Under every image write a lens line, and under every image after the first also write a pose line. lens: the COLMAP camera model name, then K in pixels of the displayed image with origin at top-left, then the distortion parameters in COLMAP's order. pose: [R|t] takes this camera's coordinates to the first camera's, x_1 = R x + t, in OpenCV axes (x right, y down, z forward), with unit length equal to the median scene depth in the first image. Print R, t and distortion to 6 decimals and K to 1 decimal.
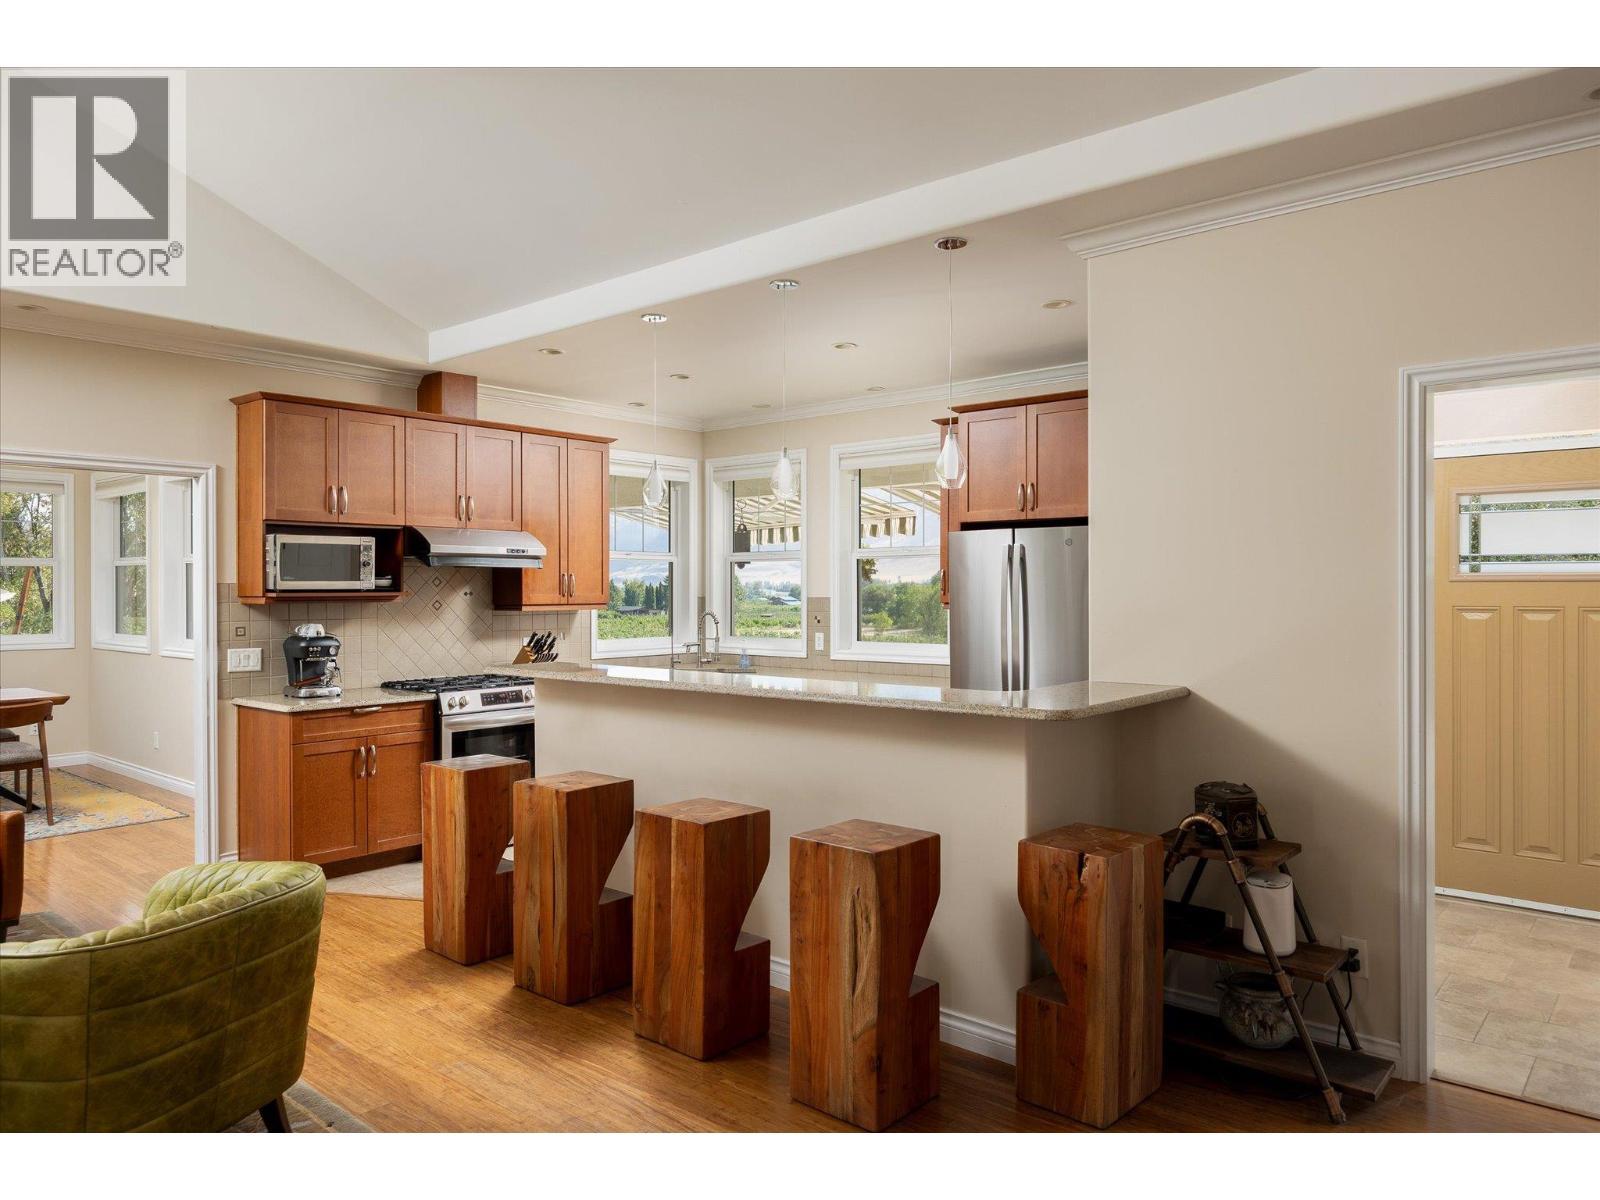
lens RADIAL K [[1064.2, 0, 798.8], [0, 1064.2, 592.6], [0, 0, 1]] dist [-0.020163, 0.000288]
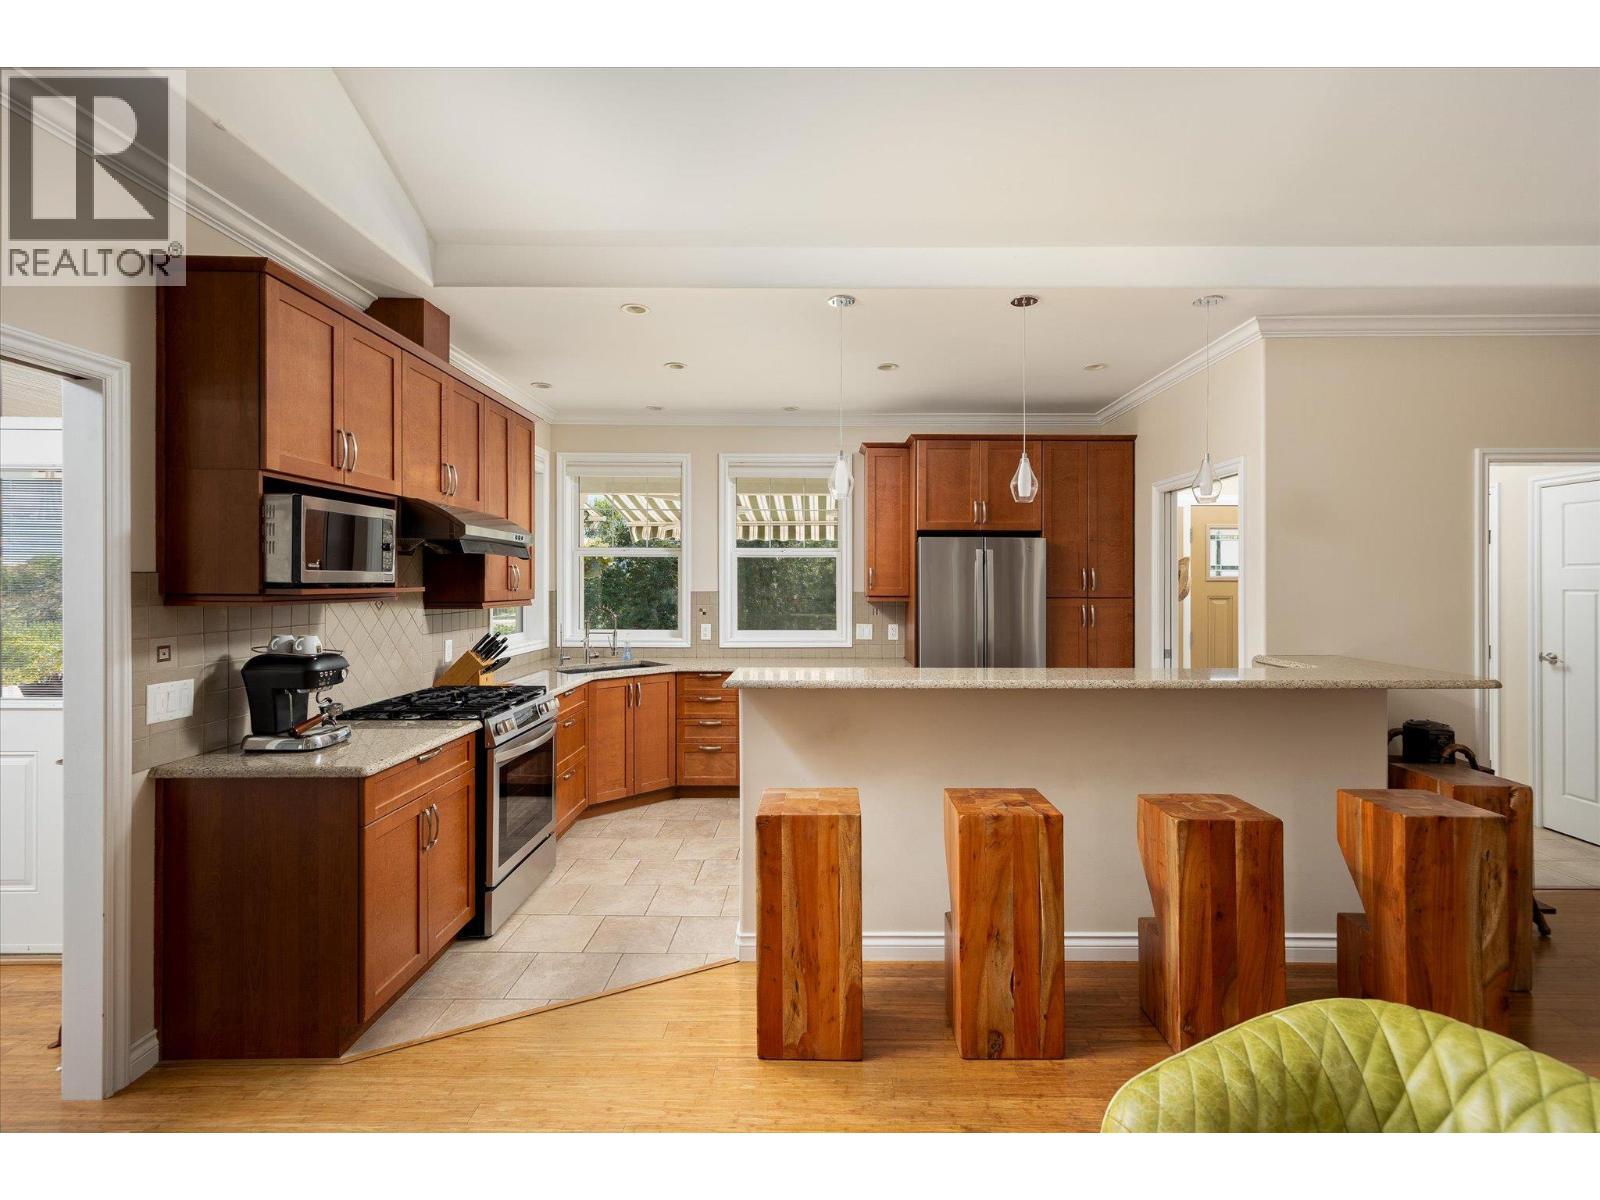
lens RADIAL K [[759.1, 0, 801.5], [0, 759.1, 588.7], [0, 0, 1]] dist [0.008863, 0.001011]
pose [[0.757358, -0.001009, 0.653000, -0.537668], [-0.001949, 0.999991, 0.003805, -0.001685], [-0.652998, -0.004154, 0.757349, 0.447727]]
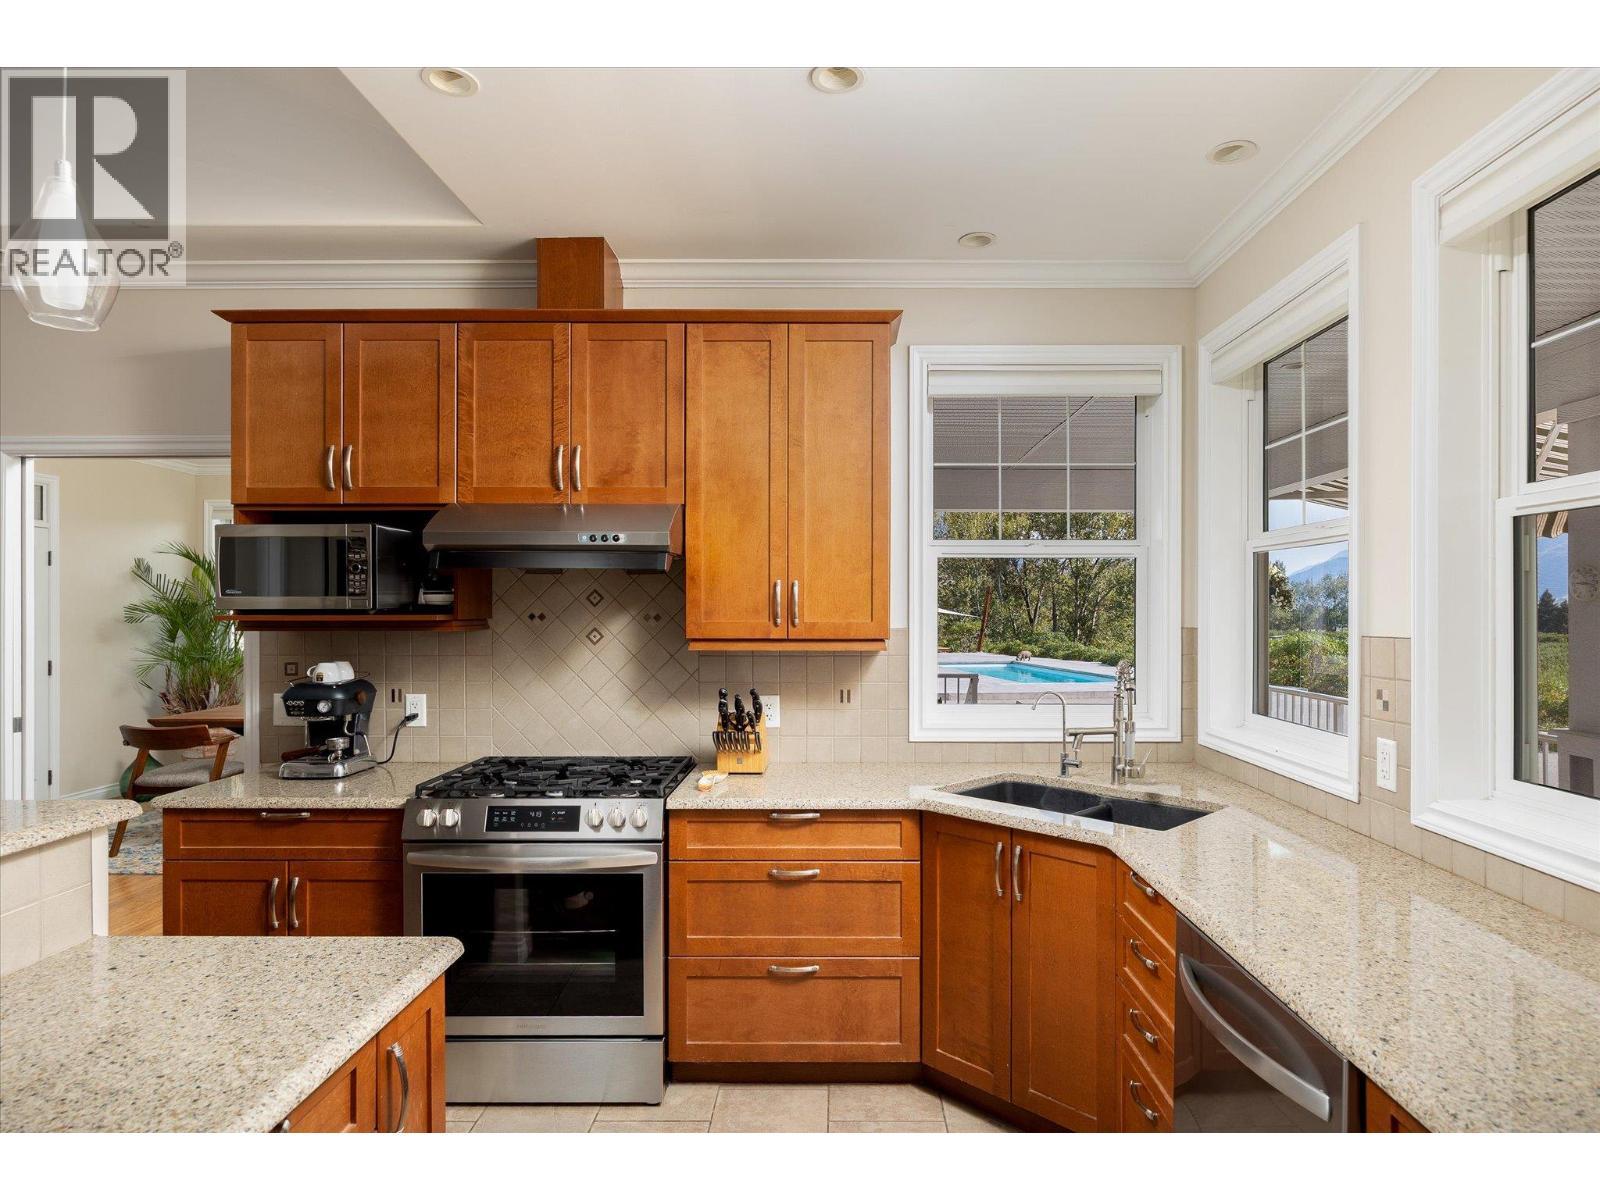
lens RADIAL K [[920.3, 0, 805.2], [0, 920.3, 610.7], [0, 0, 1]] dist [0.003728, 0.000189]
pose [[0.645093, 0.001067, -0.764104, 0.163157], [-0.004582, 0.999986, -0.002472, -0.002635], [0.764091, 0.005096, 0.645089, 0.858208]]
